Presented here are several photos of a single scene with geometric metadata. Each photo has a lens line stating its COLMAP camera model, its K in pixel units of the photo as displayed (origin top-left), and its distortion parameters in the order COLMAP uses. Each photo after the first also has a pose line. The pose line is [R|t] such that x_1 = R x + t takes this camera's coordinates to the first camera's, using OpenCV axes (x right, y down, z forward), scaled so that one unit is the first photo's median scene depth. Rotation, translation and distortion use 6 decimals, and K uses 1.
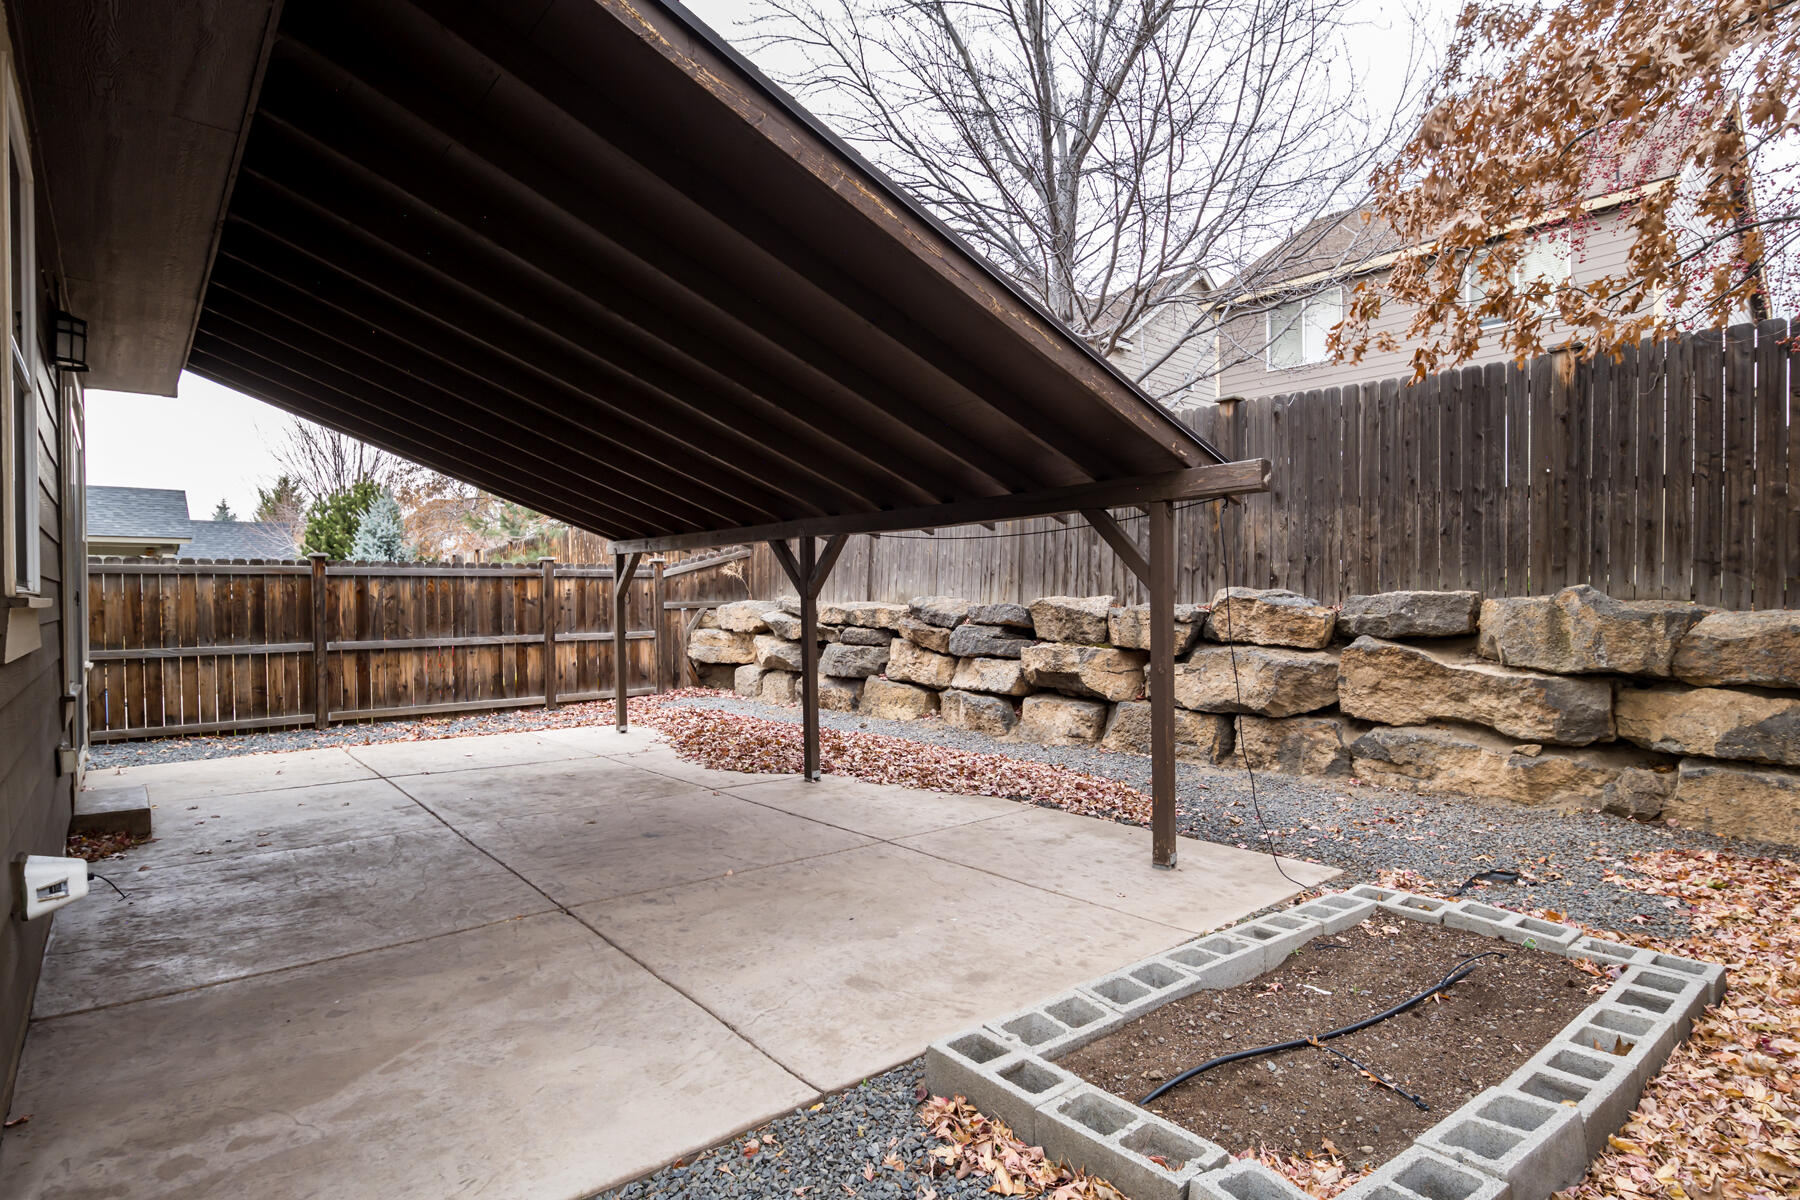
lens RADIAL K [[914.9, 0, 896.6], [0, 914.9, 612.4], [0, 0, 1]] dist [-0.018872, 0.008095]
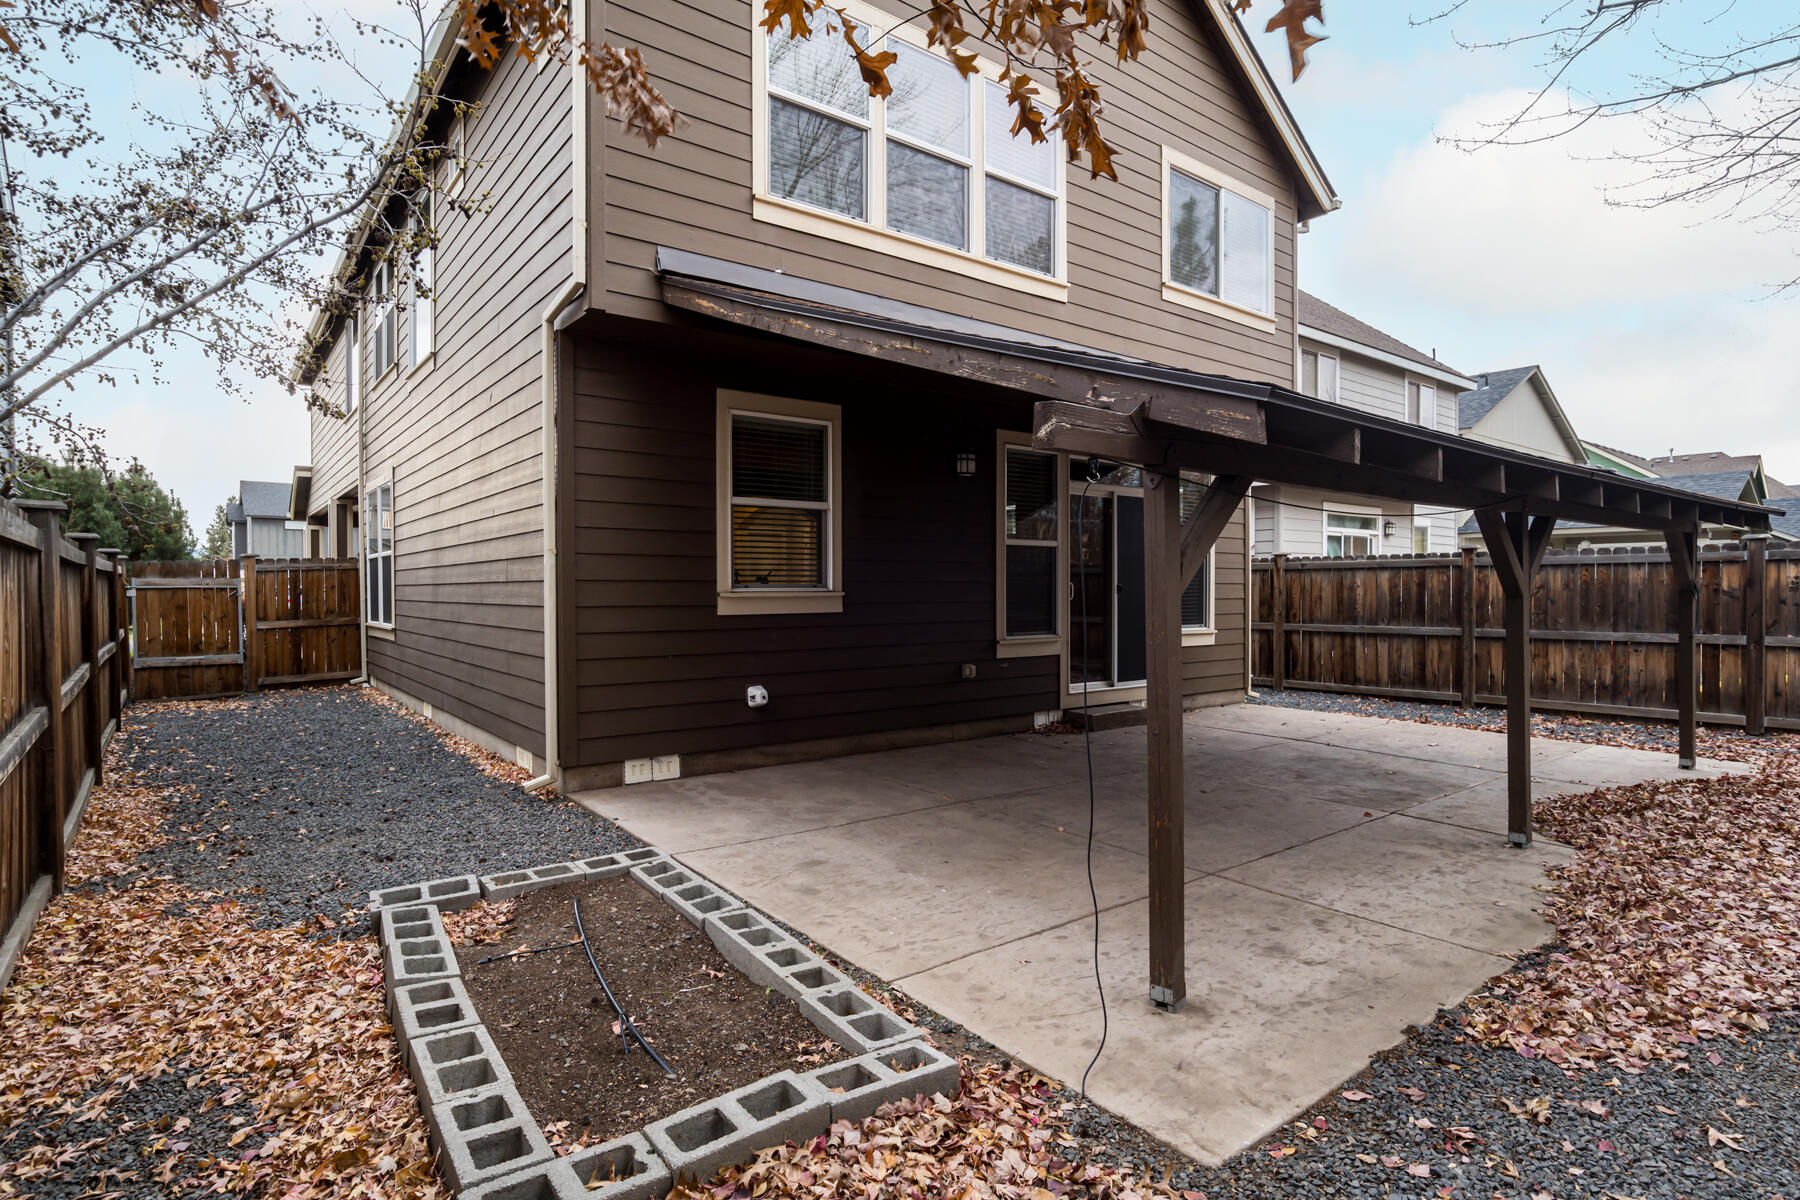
lens RADIAL K [[914.9, 0, 948.5], [0, 914.9, 596.2], [0, 0, 1]] dist [-0.018872, 0.008095]
pose [[-0.008941, 0.017424, -0.999808, 0.458134], [-0.014522, 0.999740, 0.017553, -0.015173], [0.999855, 0.014676, -0.008685, 0.399209]]
